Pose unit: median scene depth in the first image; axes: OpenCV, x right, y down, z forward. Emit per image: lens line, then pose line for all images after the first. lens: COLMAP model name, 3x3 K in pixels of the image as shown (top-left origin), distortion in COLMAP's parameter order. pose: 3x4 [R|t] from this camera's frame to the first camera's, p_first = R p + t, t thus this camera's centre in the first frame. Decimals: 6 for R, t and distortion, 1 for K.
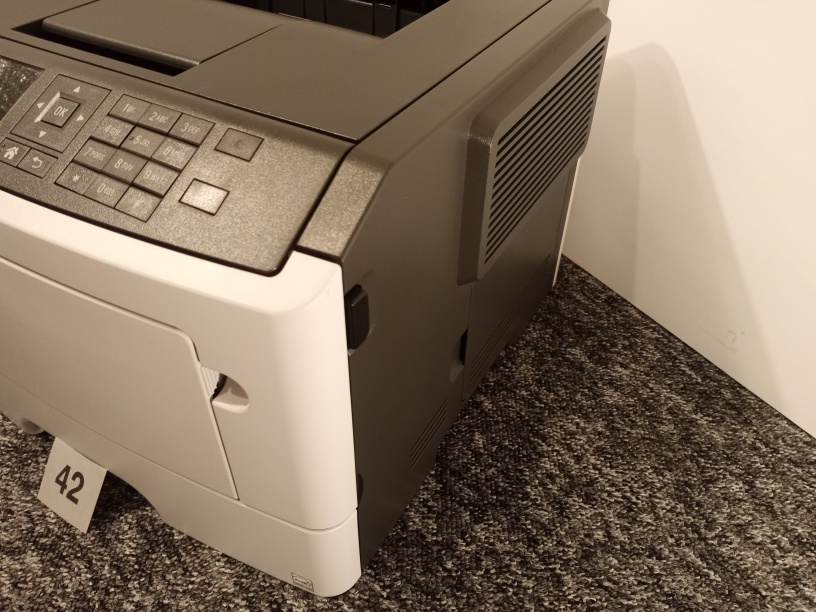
lens RADIAL K [[659.6, 0, 408.0], [0, 659.6, 306.0], [0, 0, 1]] dist [0.064207, -0.123333]
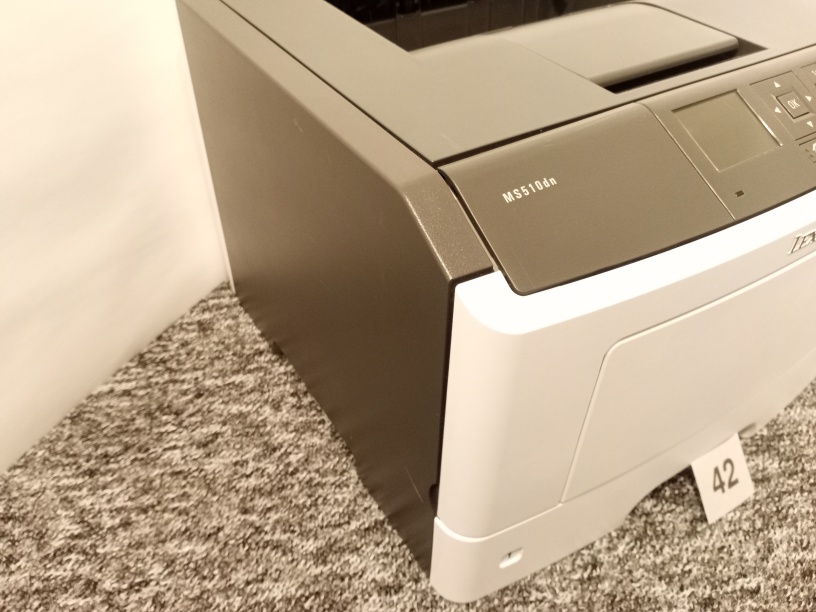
lens RADIAL K [[659.6, 0, 408.0], [0, 659.6, 306.0], [0, 0, 1]] dist [0.064207, -0.123333]
pose [[0.449053, -0.594435, 0.667082, -1.328434], [0.585007, 0.759918, 0.283357, -0.550326], [-0.675365, 0.263006, 0.688992, 0.567620]]
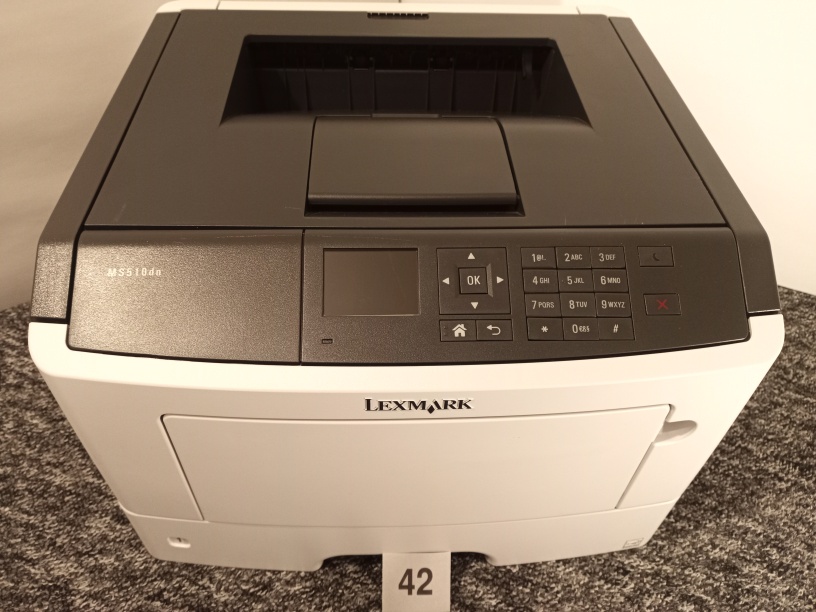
lens RADIAL K [[659.6, 0, 408.0], [0, 659.6, 306.0], [0, 0, 1]] dist [0.064207, -0.123333]
pose [[0.839590, -0.384515, 0.383714, -0.801057], [0.345624, 0.923074, 0.168755, -0.361074], [-0.419086, -0.009065, 0.907902, 0.010944]]
